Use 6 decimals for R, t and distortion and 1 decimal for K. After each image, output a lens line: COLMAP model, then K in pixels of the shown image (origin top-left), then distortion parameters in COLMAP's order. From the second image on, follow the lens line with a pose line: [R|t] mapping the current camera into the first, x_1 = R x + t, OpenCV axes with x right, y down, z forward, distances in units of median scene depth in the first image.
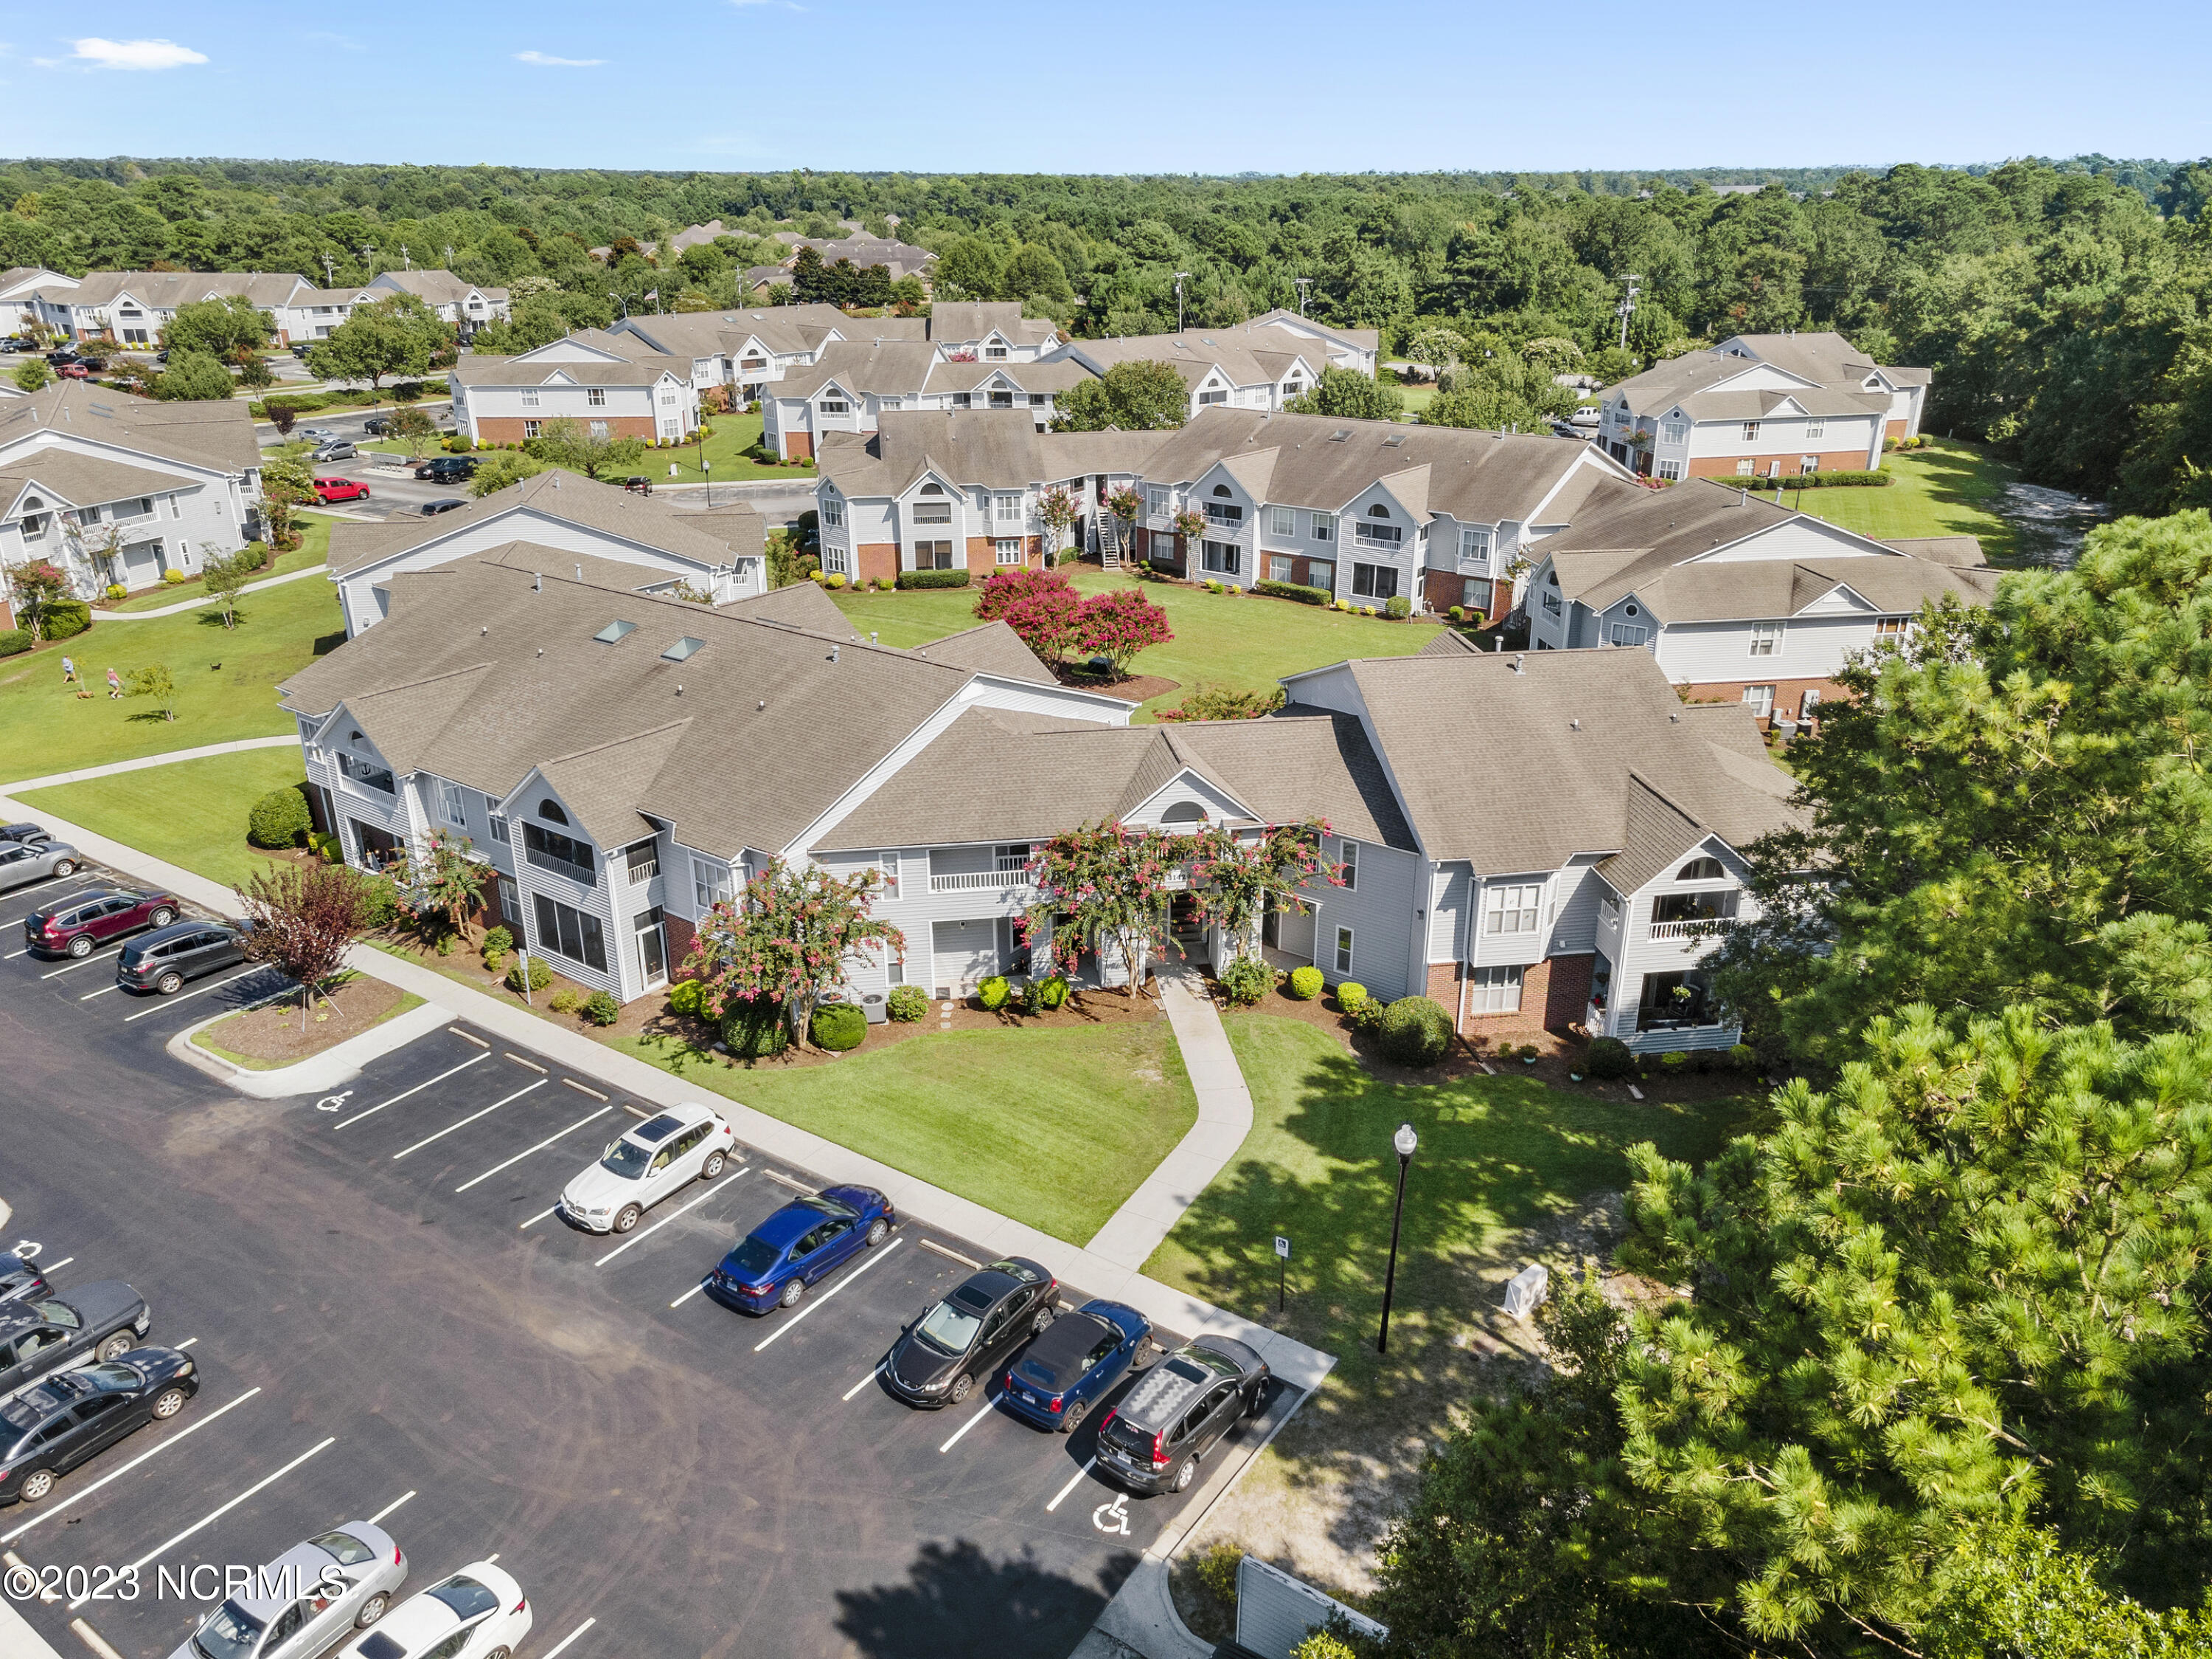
lens RADIAL K [[1580.2, 0, 1107.8], [0, 1580.2, 868.5], [0, 0, 1]] dist [0.032843, -0.001118]
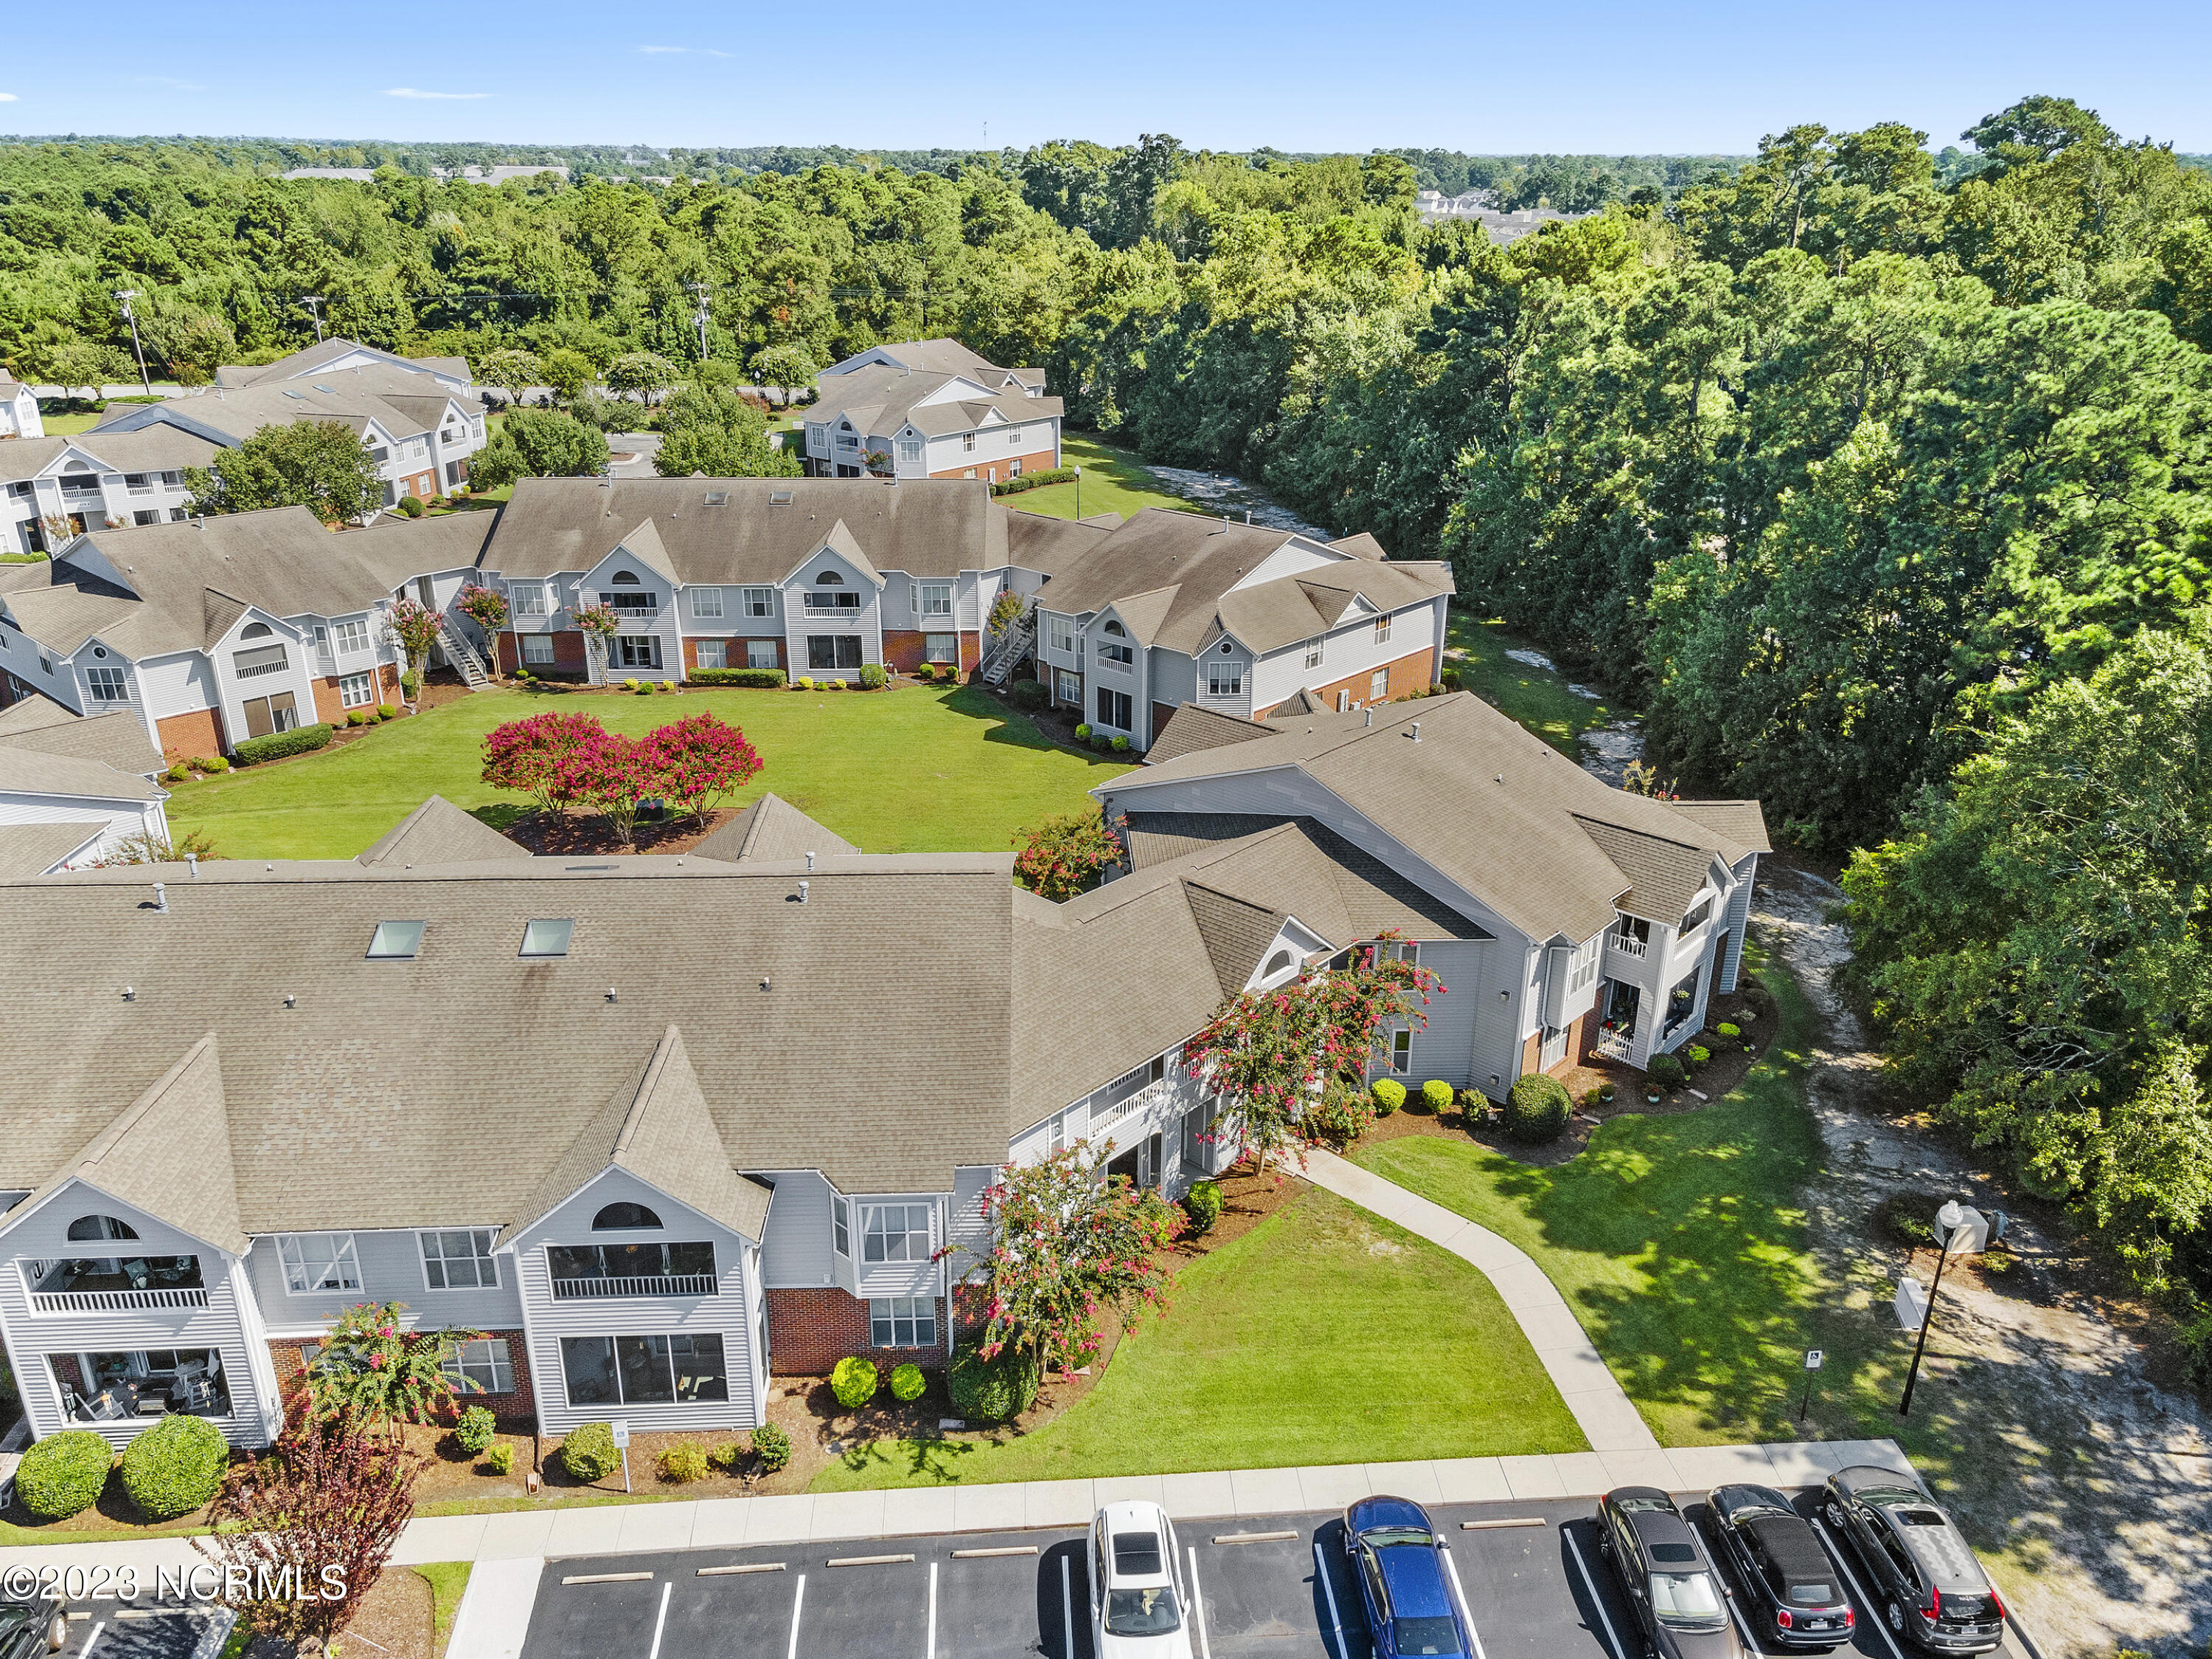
lens RADIAL K [[1646.3, 0, 1106.0], [0, 1646.3, 829.5], [0, 0, 1]] dist [0.036071, -0.003117]
pose [[0.776135, -0.234199, 0.585461, -0.302736], [0.246551, 0.967266, 0.060082, -0.101796], [-0.580368, 0.097714, 0.808471, 0.141104]]
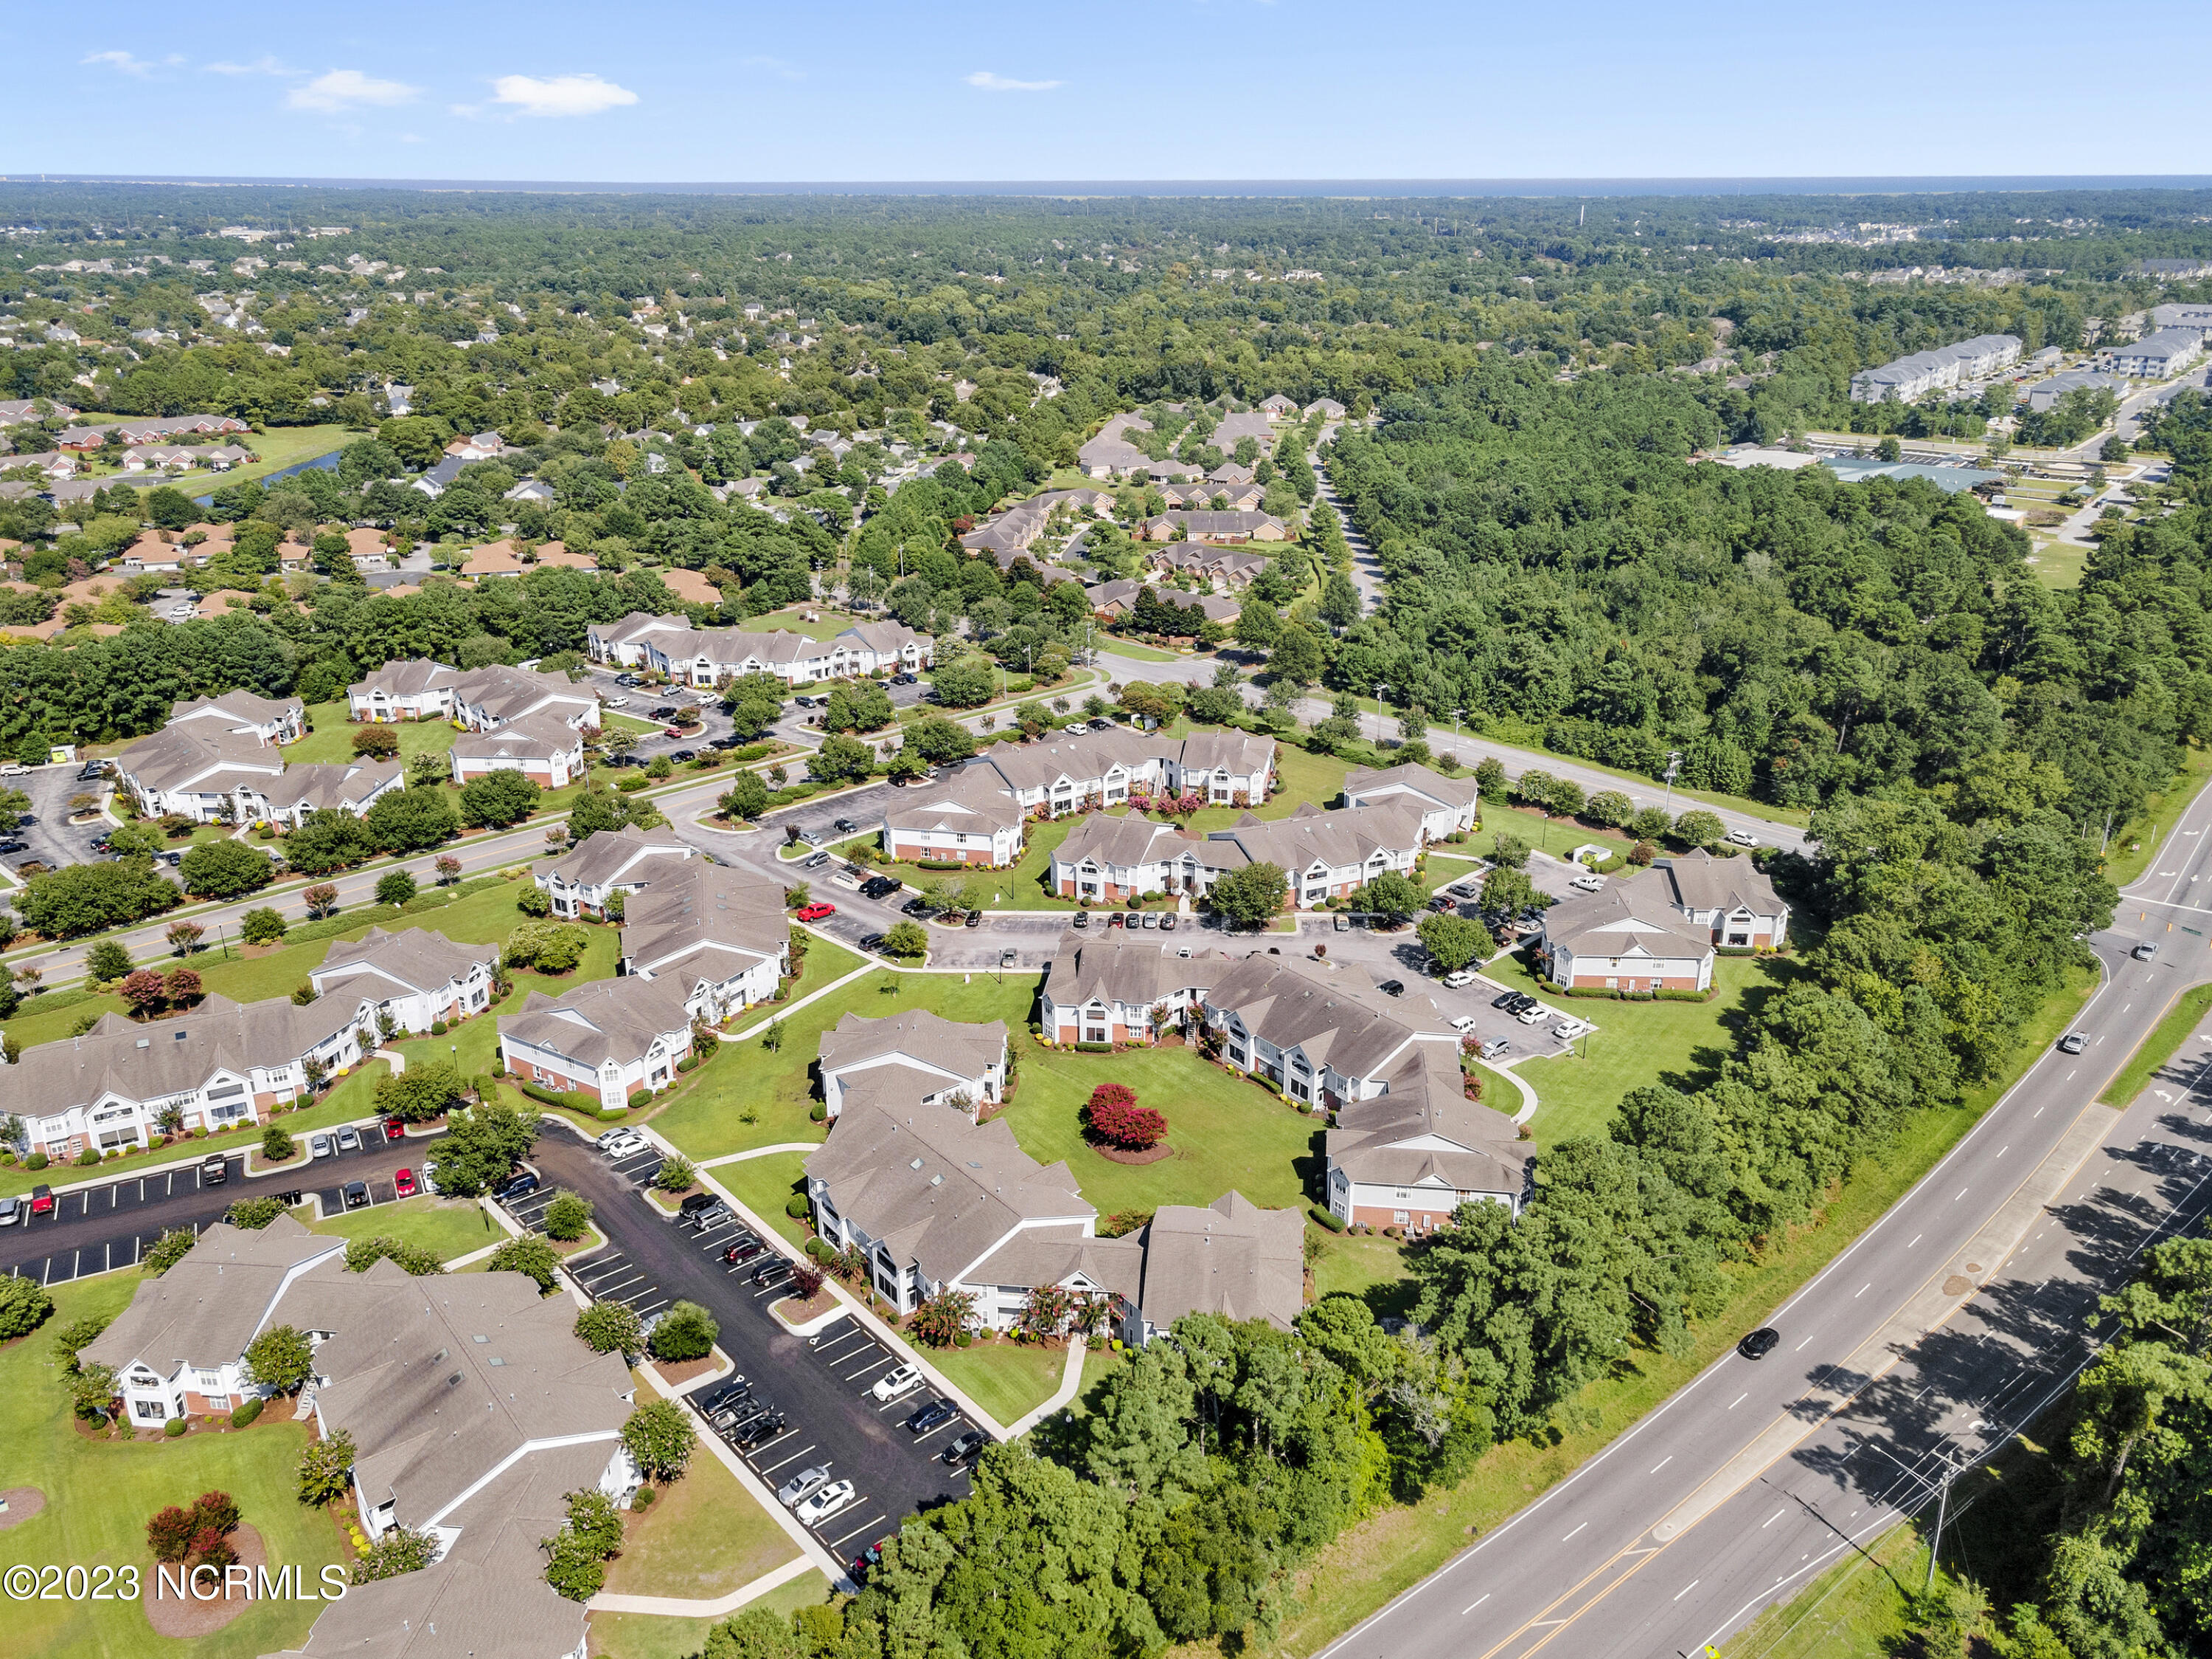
lens RADIAL K [[1646.3, 0, 1106.0], [0, 1646.3, 829.5], [0, 0, 1]] dist [0.036071, -0.003117]
pose [[0.966876, 0.088866, -0.239278, 0.406738], [-0.099896, 0.994405, -0.034344, -0.417384], [0.234887, 0.057110, 0.970344, -1.105678]]
